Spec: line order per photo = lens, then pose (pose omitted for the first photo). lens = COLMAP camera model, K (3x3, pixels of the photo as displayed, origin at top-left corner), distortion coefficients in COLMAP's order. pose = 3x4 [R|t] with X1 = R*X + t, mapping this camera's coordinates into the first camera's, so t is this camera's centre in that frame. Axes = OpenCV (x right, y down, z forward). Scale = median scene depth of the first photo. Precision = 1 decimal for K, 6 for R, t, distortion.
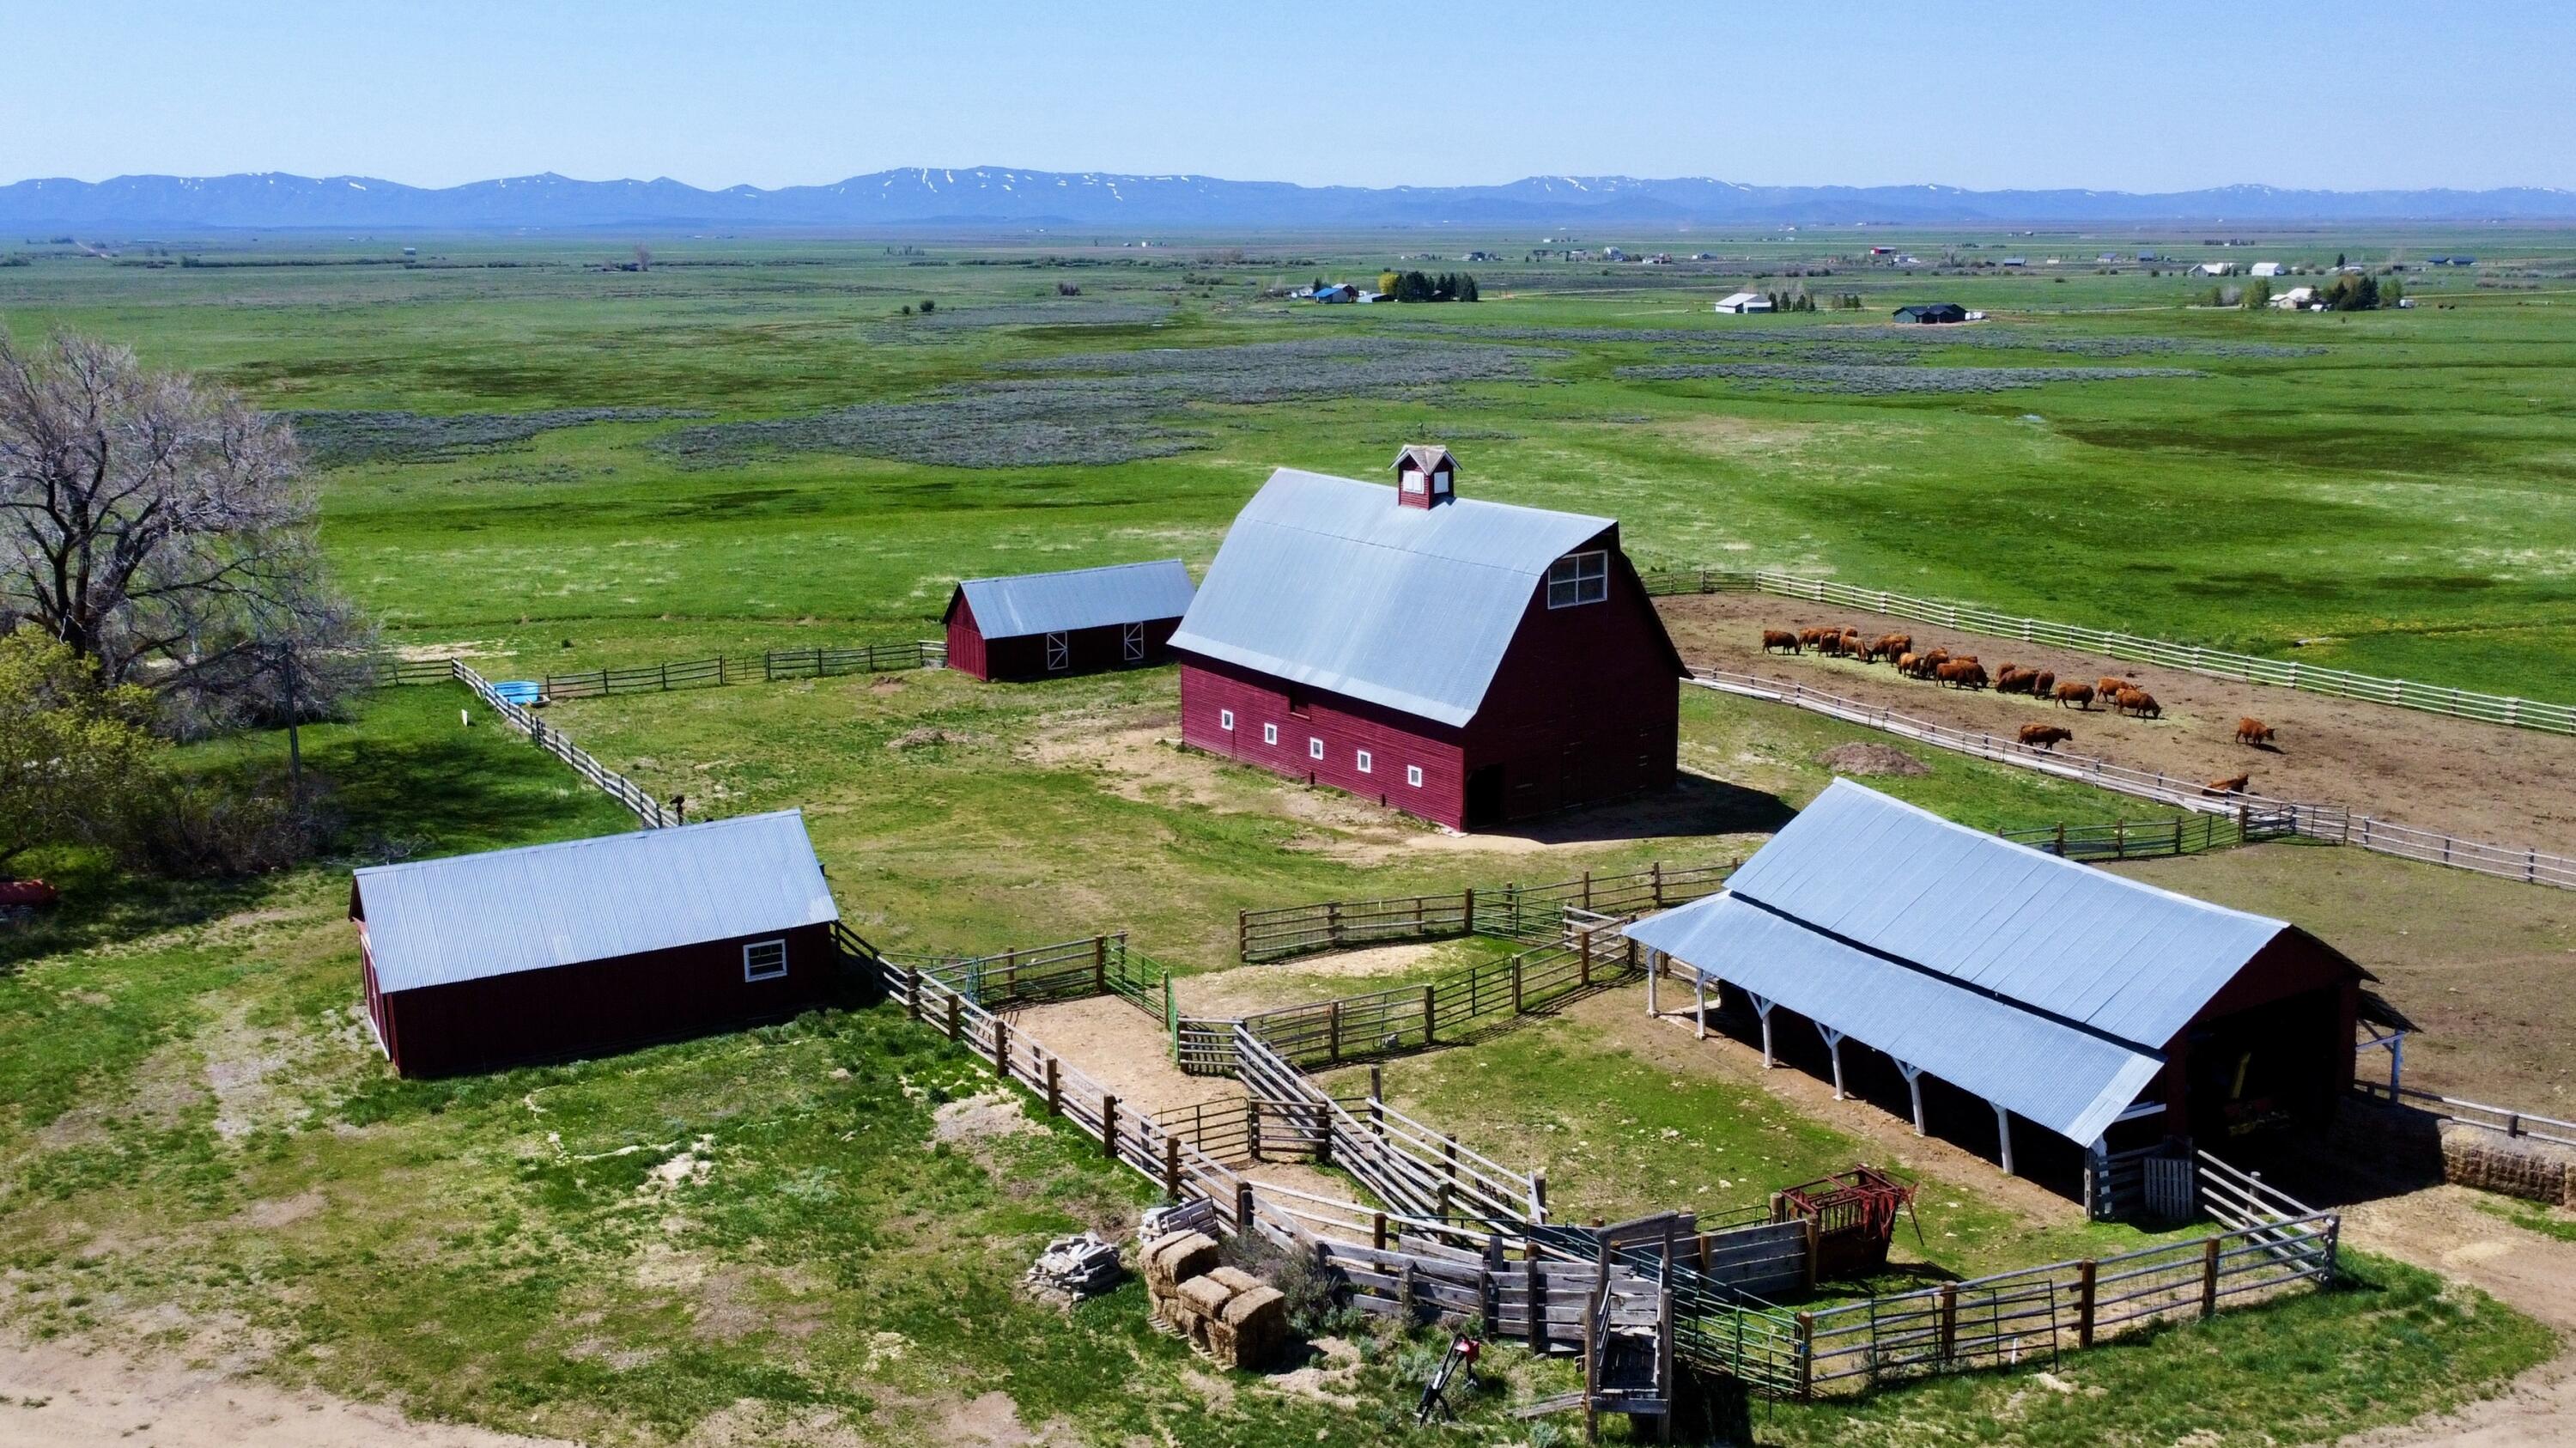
lens RADIAL K [[2226.0, 0, 1294.9], [0, 2226.0, 729.1], [0, 0, 1]] dist [0.002820, 0.007125]
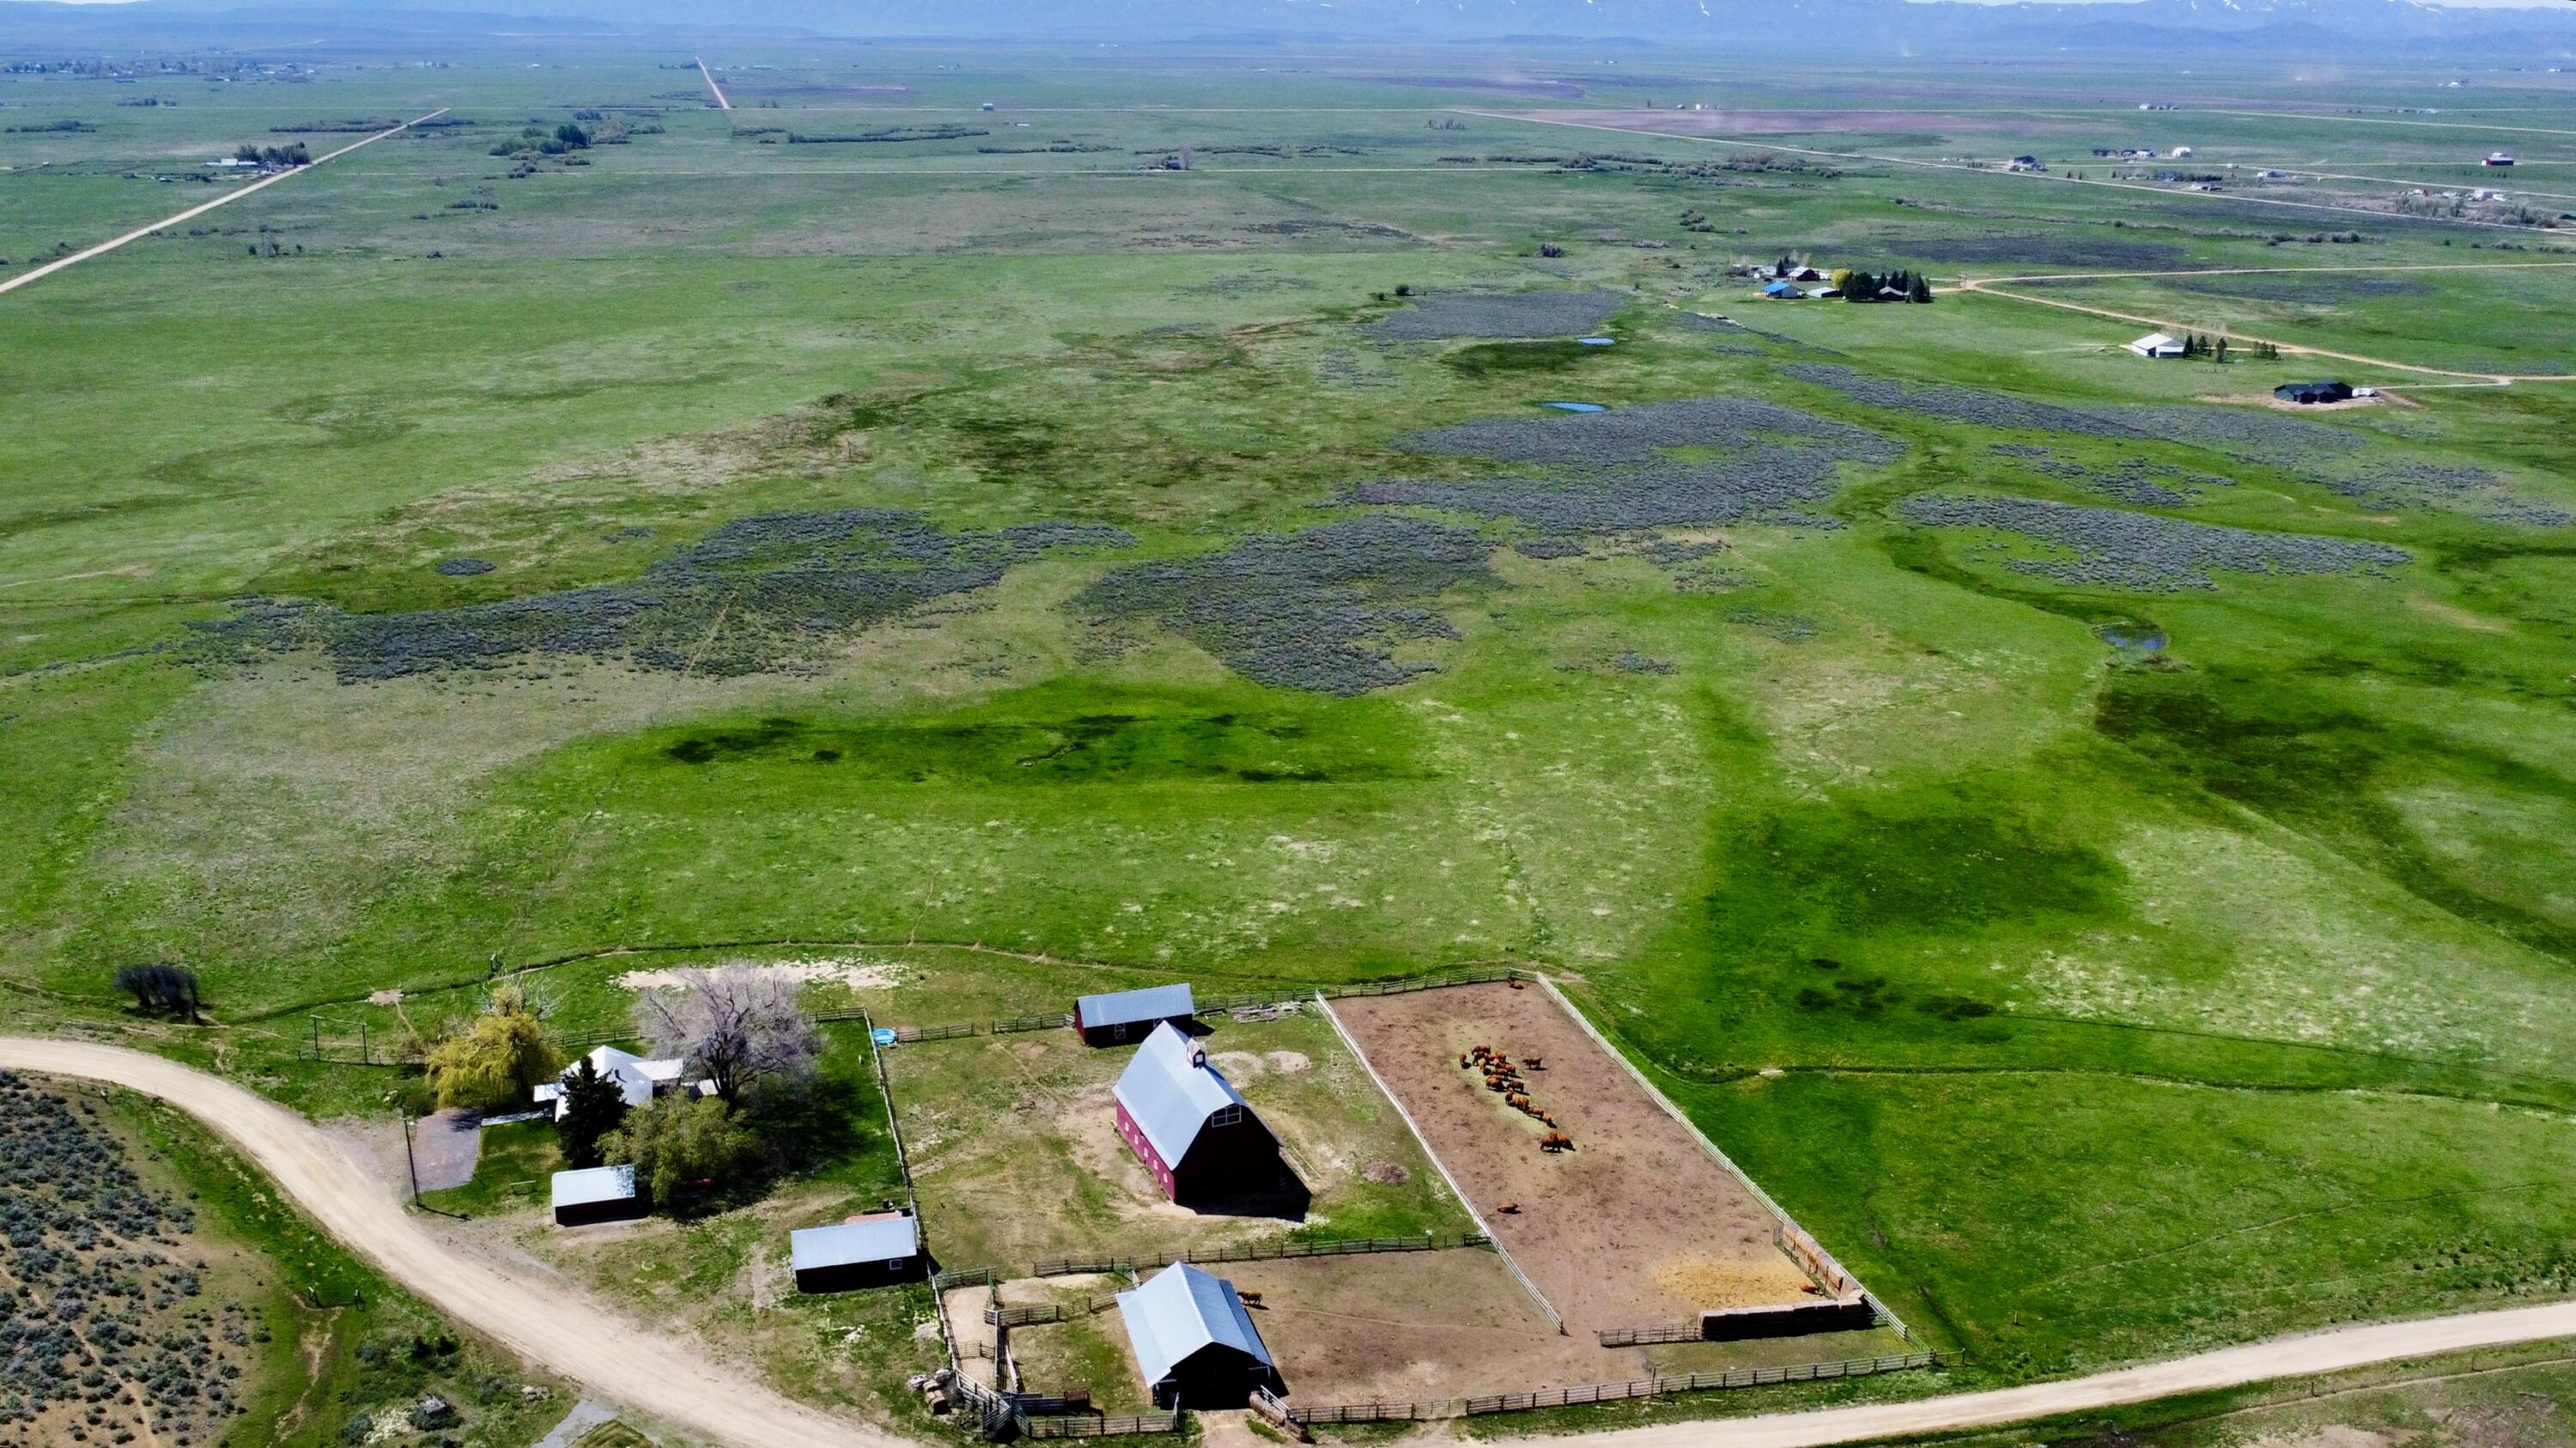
lens RADIAL K [[2226.0, 0, 1294.9], [0, 2226.0, 729.1], [0, 0, 1]] dist [0.002820, 0.007125]
pose [[0.970804, 0.093706, -0.220814, 1.083762], [-0.079902, 0.994295, 0.070657, -1.044079], [0.226175, -0.050951, 0.972753, -2.273995]]
